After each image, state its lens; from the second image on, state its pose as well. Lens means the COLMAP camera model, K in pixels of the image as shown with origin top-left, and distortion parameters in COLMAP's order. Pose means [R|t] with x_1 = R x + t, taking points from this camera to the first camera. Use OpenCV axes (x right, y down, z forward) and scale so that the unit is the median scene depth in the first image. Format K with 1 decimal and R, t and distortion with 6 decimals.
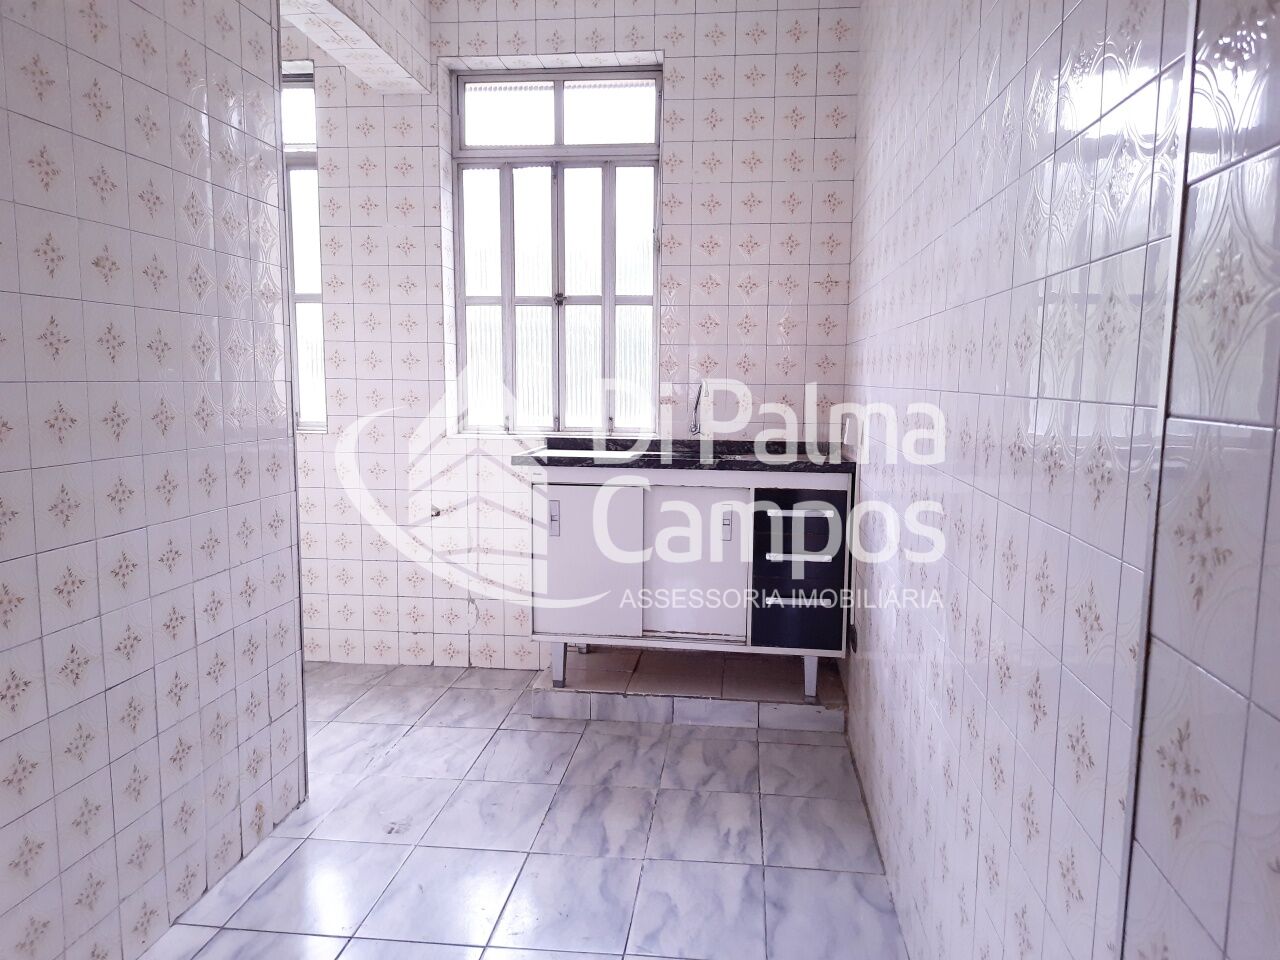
lens RADIAL K [[926.1, 0, 647.4], [0, 926.1, 495.7], [0, 0, 1]] dist [0.106146, -0.142188]
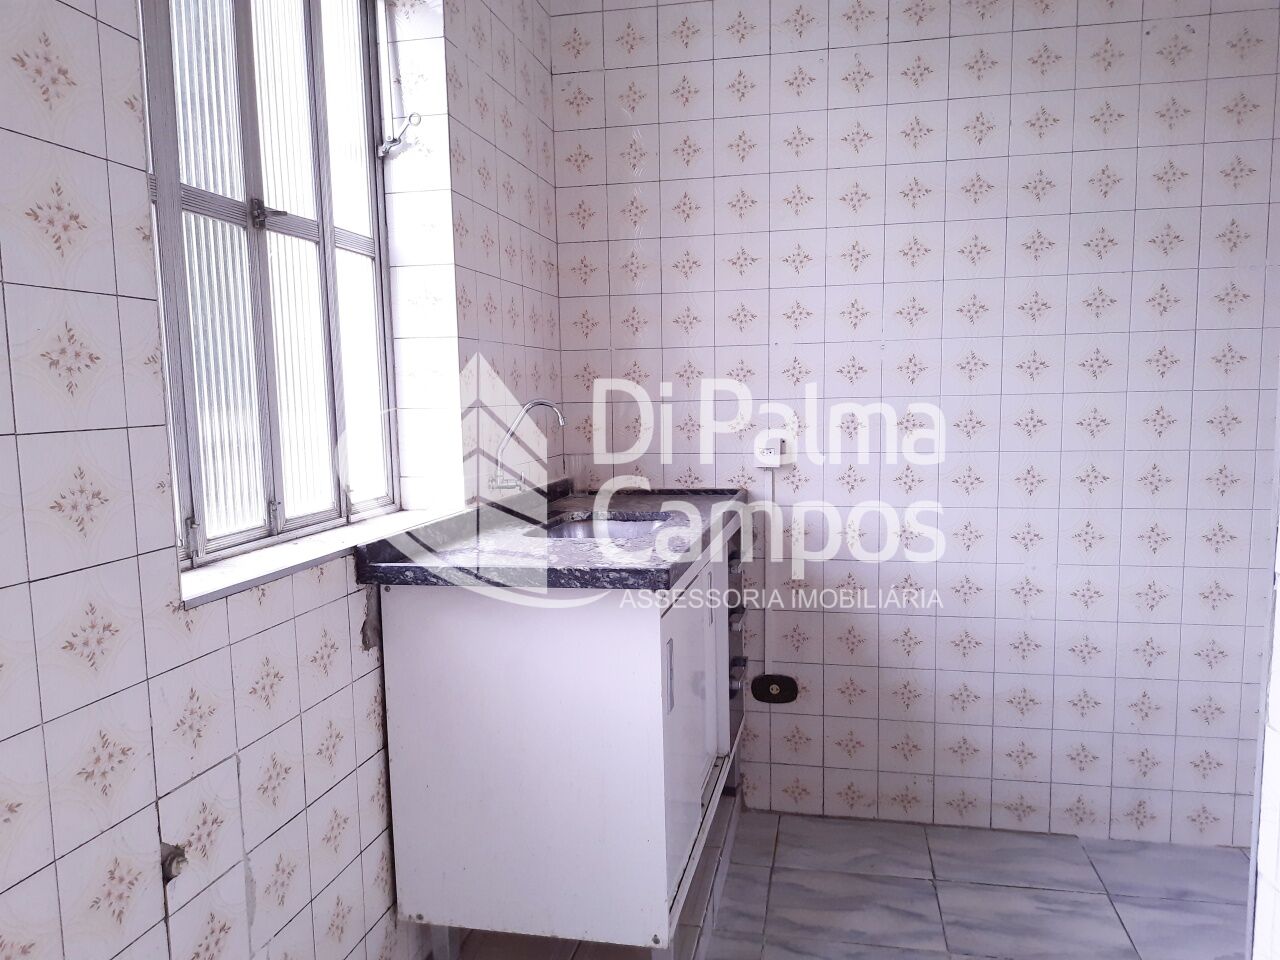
lens RADIAL K [[926.1, 0, 647.4], [0, 926.1, 495.7], [0, 0, 1]] dist [0.106146, -0.142188]
pose [[0.077590, -0.120745, 0.989647, -0.716420], [0.139632, 0.984172, 0.109130, -0.158008], [-0.987159, 0.129719, 0.093221, 1.149271]]
